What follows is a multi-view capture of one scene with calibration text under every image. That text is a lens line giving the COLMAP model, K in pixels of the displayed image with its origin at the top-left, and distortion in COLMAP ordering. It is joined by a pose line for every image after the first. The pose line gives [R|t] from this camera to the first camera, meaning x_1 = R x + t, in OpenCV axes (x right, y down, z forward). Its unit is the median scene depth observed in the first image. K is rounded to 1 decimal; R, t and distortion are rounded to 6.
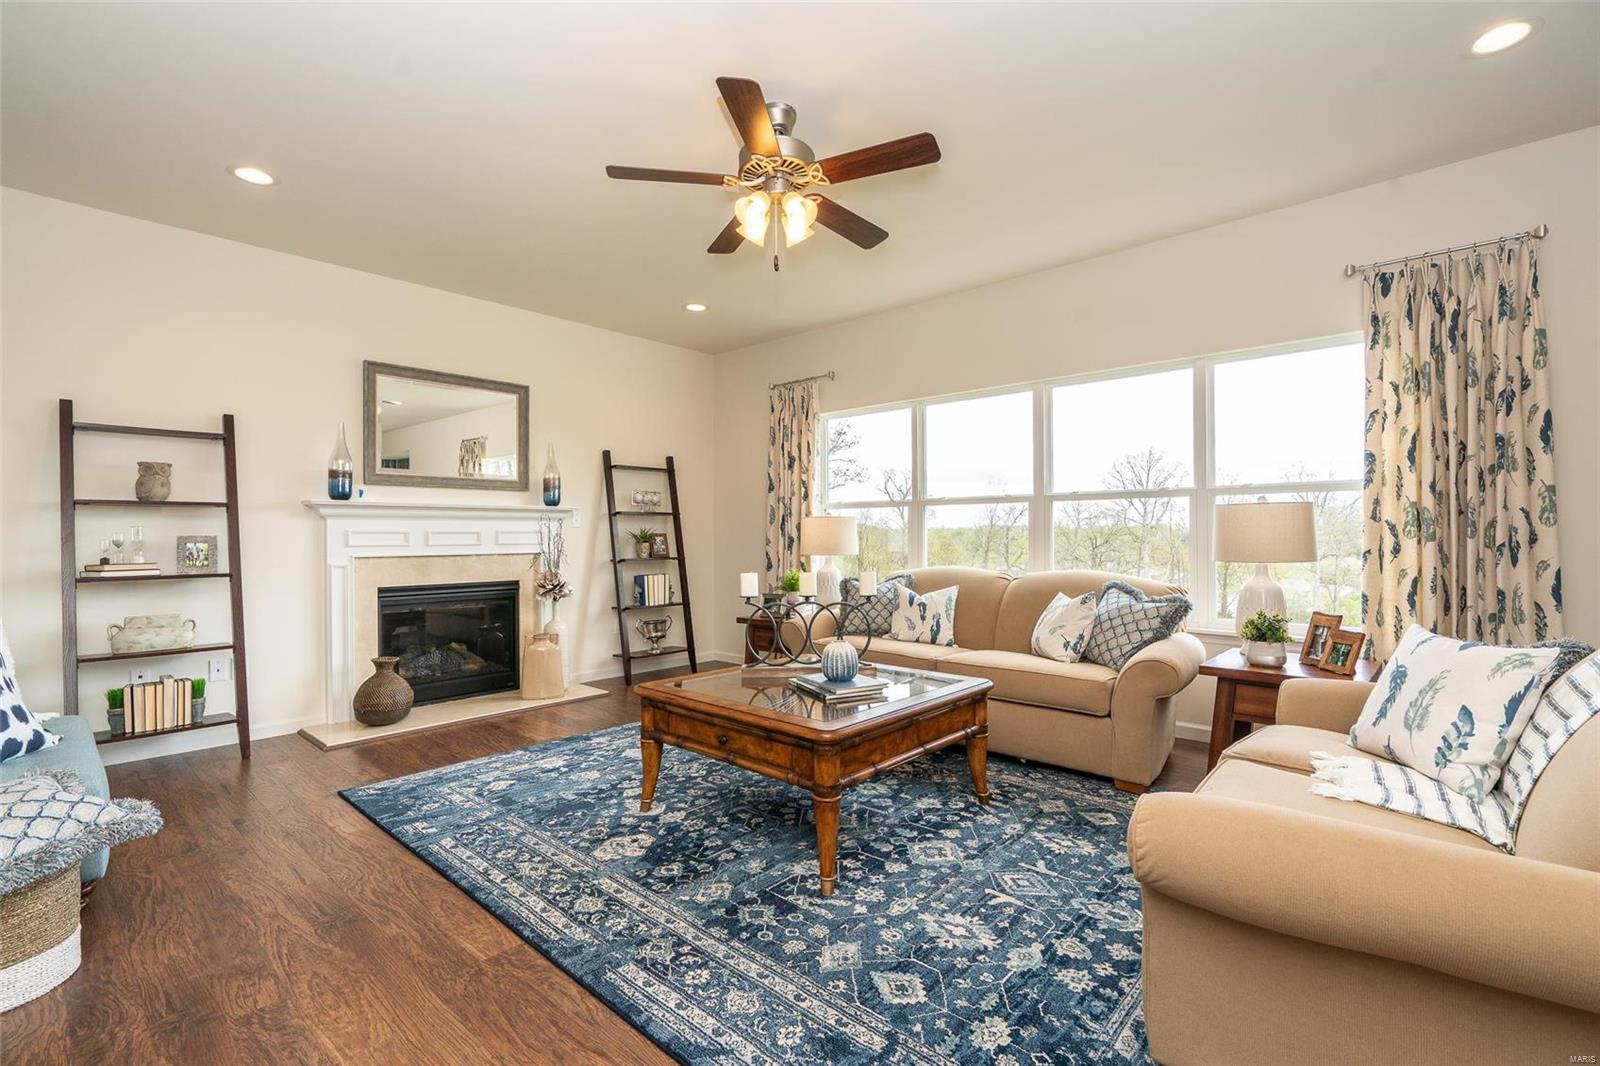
lens RADIAL K [[715.8, 0, 795.6], [0, 715.8, 535.6], [0, 0, 1]] dist [-0.005705, 0.001546]
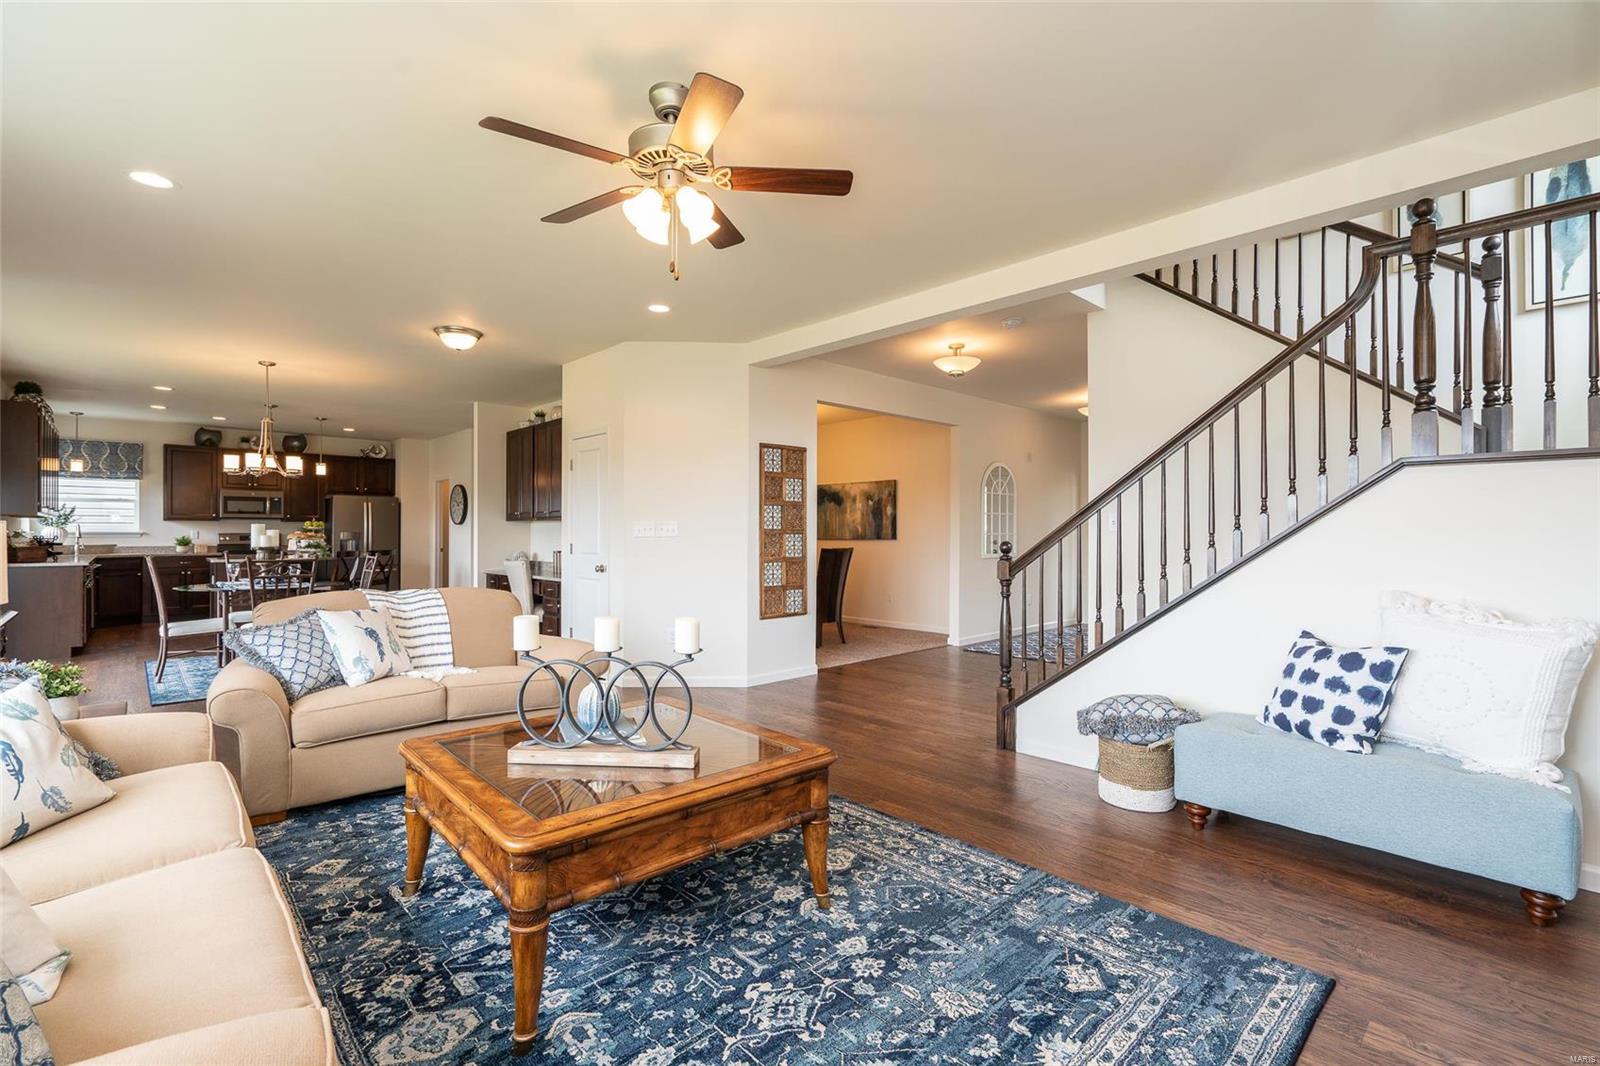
lens RADIAL K [[715.8, 0, 800.8], [0, 715.8, 530.3], [0, 0, 1]] dist [-0.005705, 0.001546]
pose [[-0.997519, 0.002593, 0.070351, -0.222571], [0.002211, 0.999982, -0.005512, -0.031047], [-0.070364, -0.005343, -0.997507, 1.661573]]
